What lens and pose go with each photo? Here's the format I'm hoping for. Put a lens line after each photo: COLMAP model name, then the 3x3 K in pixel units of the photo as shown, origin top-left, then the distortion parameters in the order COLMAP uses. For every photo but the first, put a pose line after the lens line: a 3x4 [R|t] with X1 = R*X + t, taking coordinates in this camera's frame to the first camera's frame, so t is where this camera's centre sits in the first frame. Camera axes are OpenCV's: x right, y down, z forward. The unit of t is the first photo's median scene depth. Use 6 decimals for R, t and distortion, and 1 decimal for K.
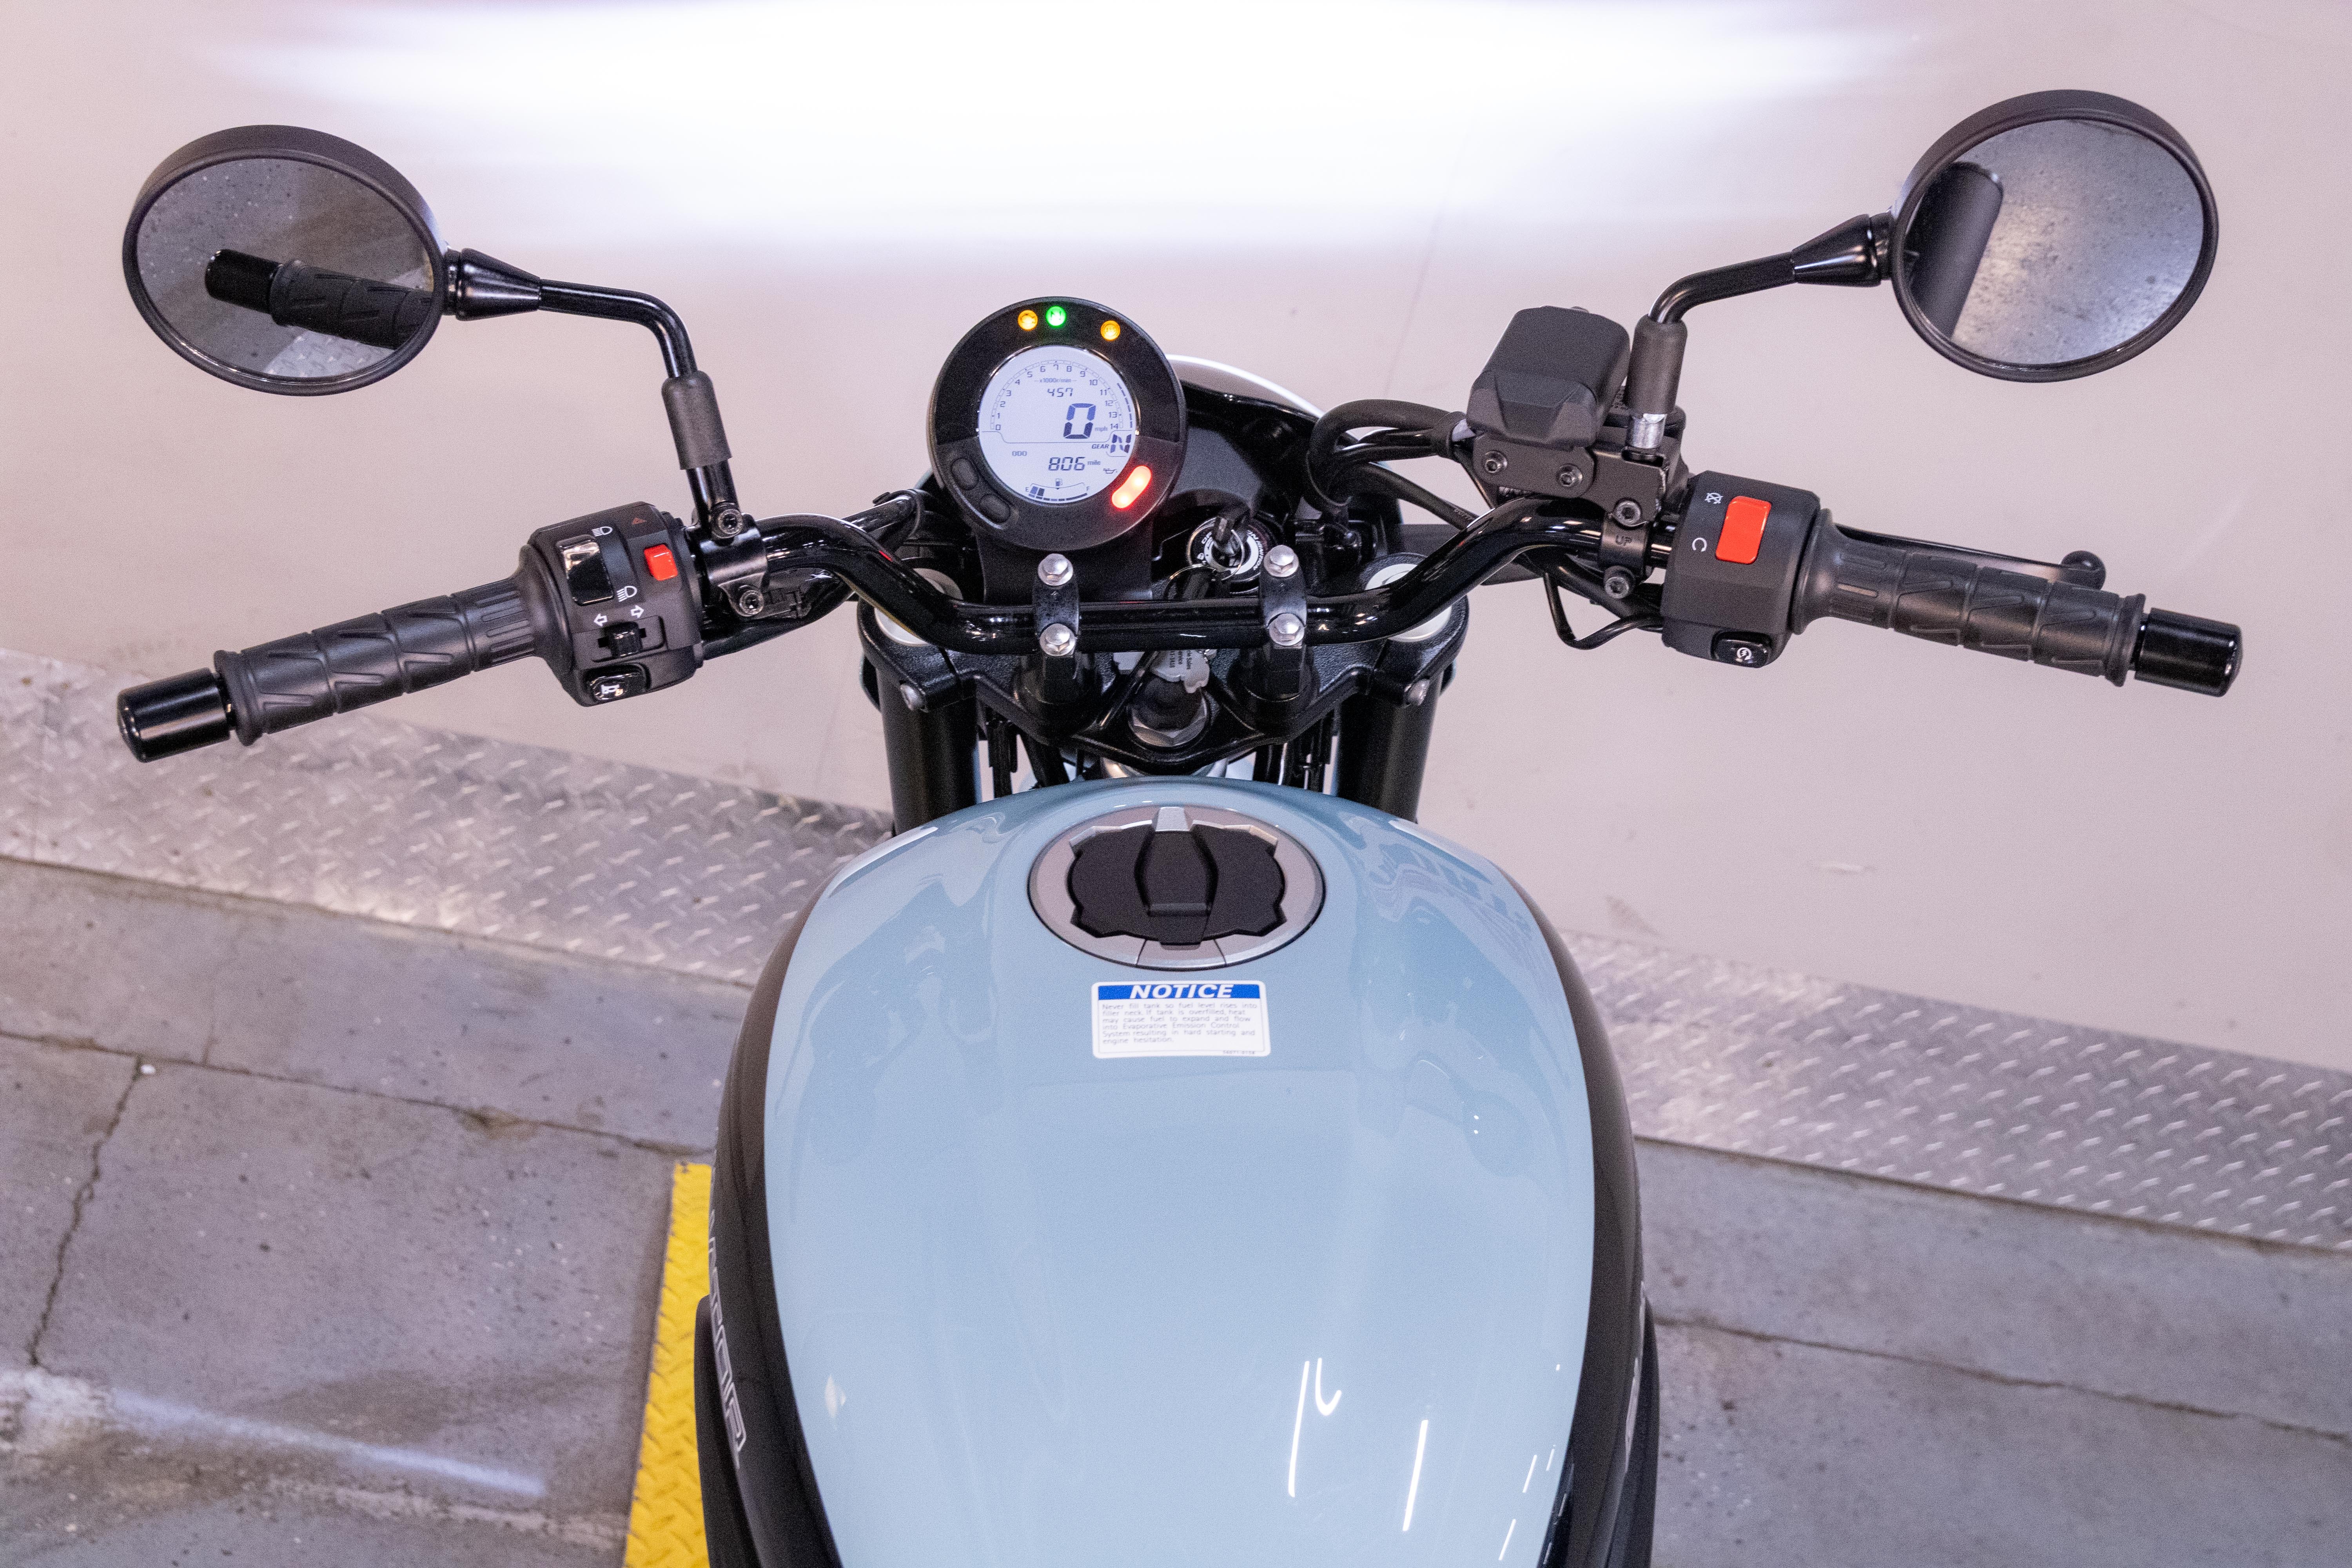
lens RADIAL K [[1890.3, 0, 1176.0], [0, 1890.3, 784.0], [0, 0, 1]] dist [0.000529, 0.001699]
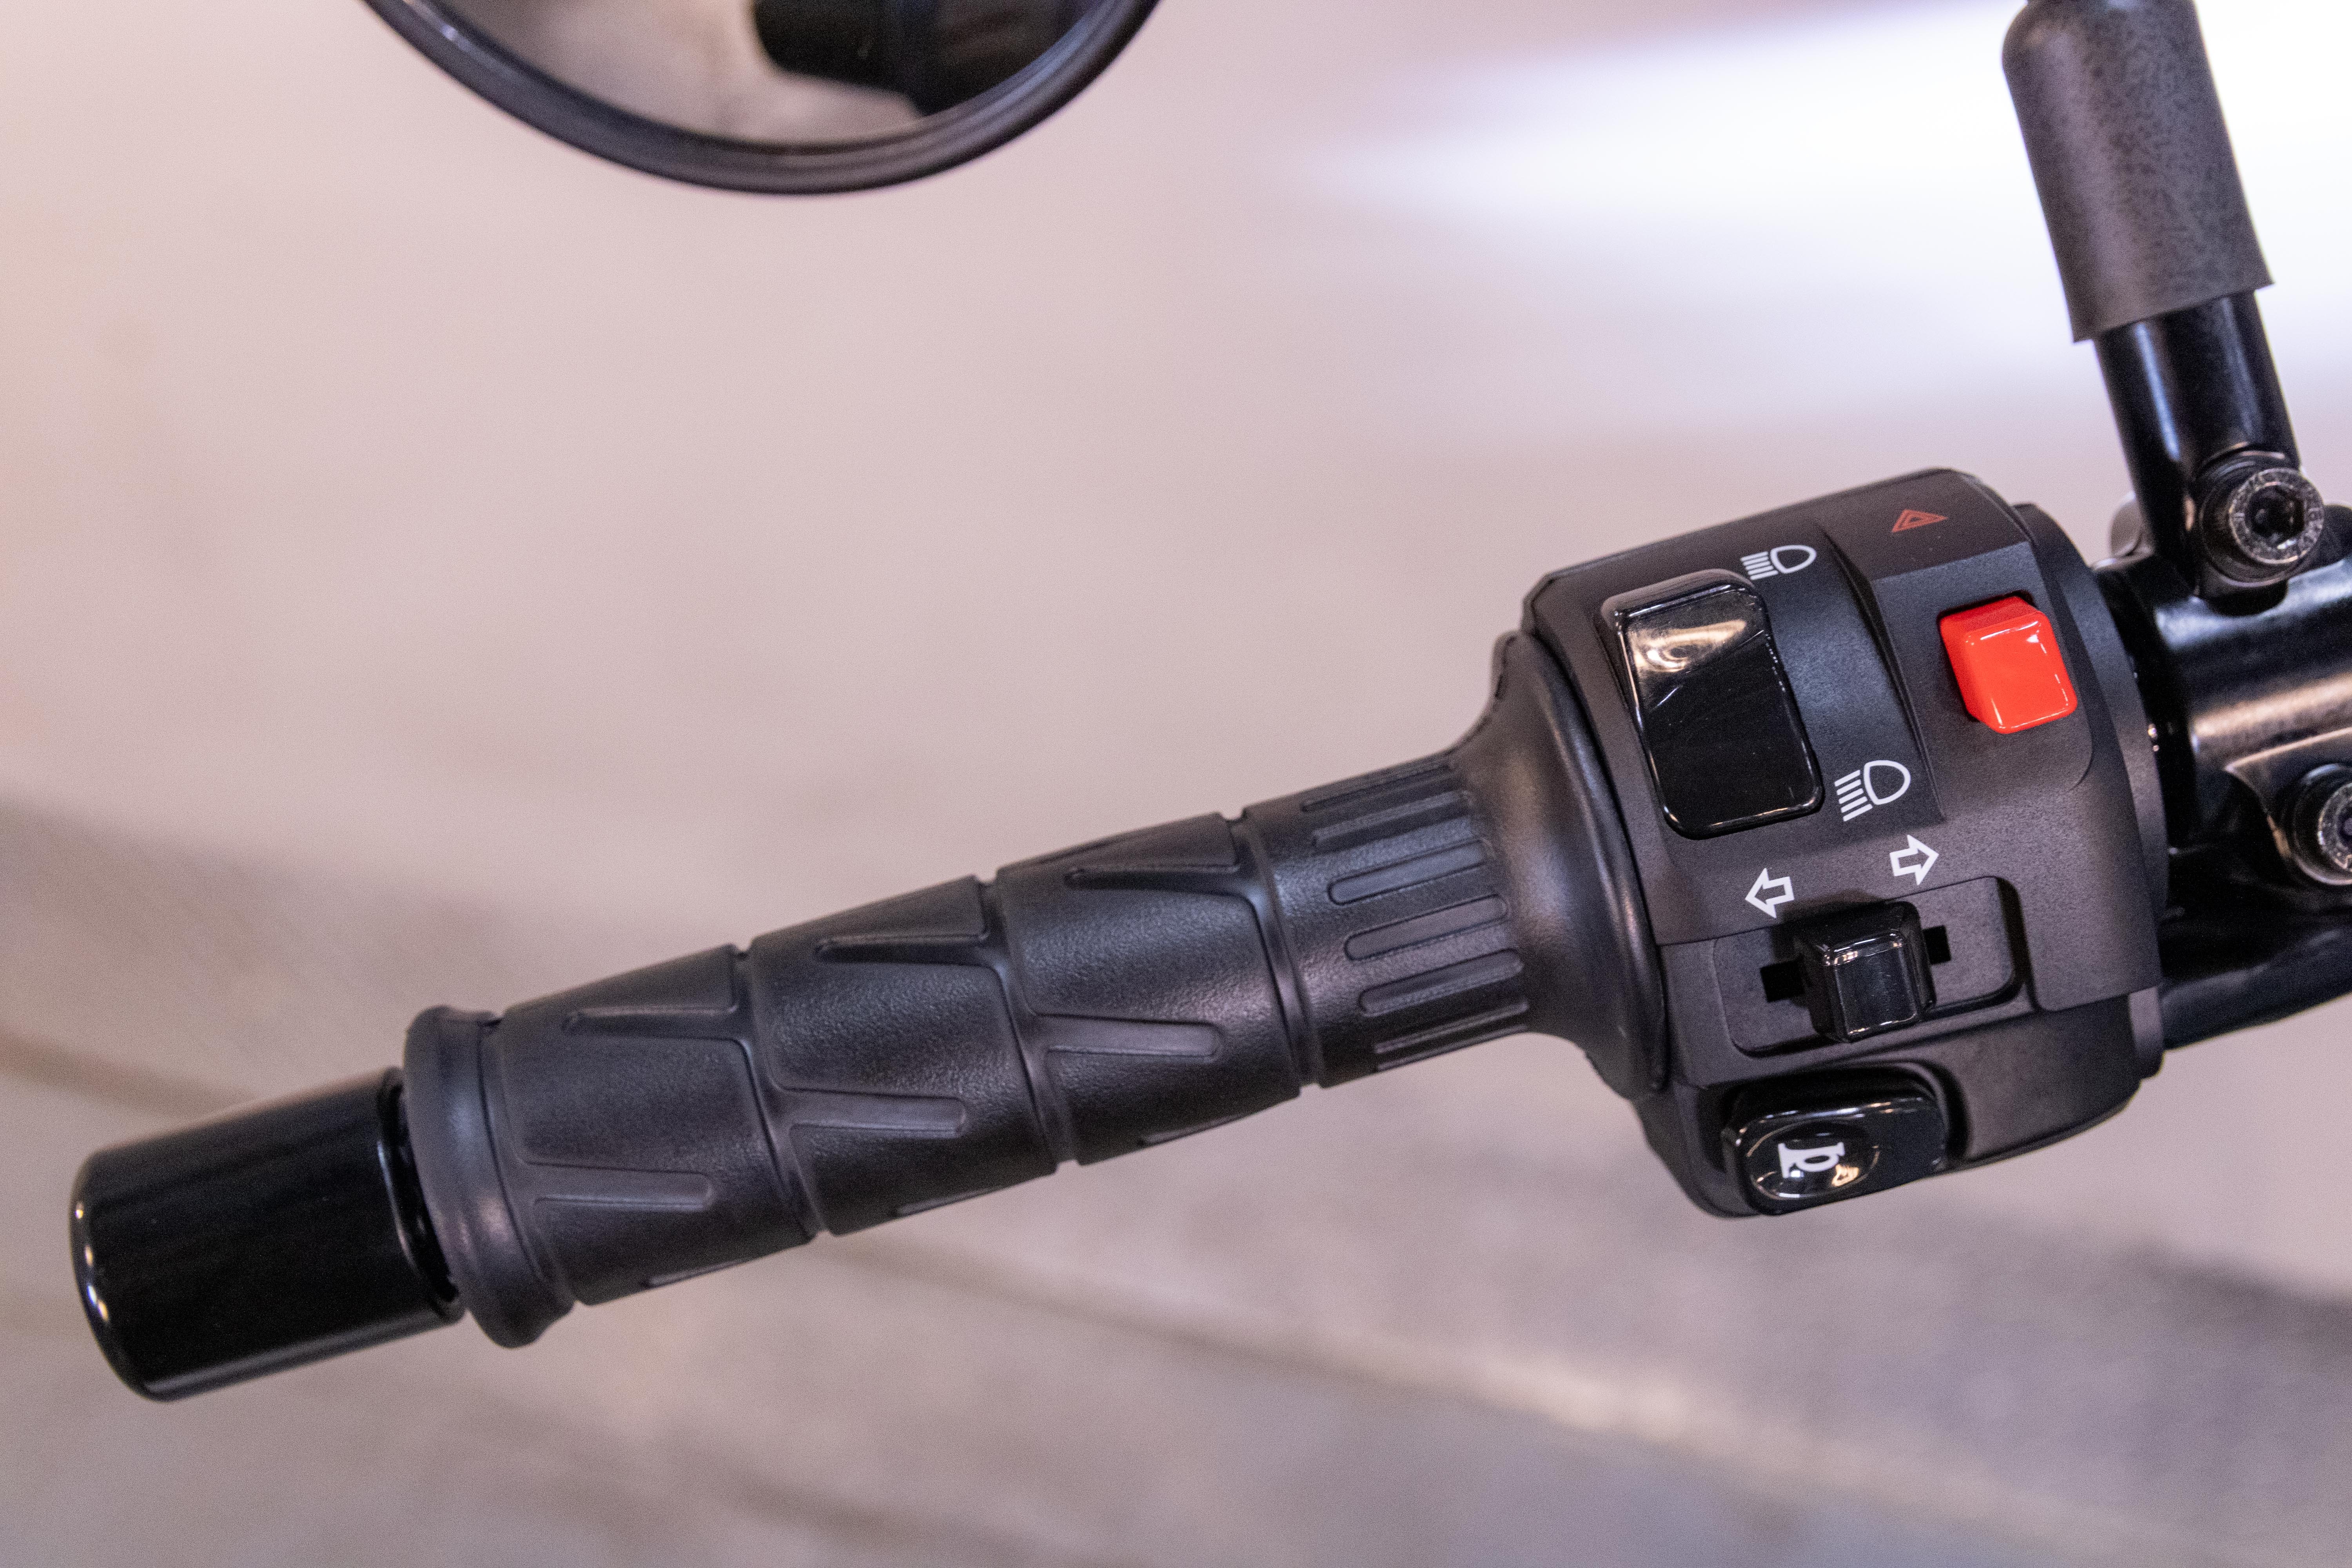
lens RADIAL K [[2273.4, 0, 1176.7], [0, 2273.4, 839.8], [0, 0, 1]] dist [-0.018469, -0.010315]
pose [[0.823940, -0.041628, -0.565146, -0.192805], [-0.043686, 0.989664, -0.136589, -0.047532], [0.564990, 0.137230, 0.813606, 0.690680]]
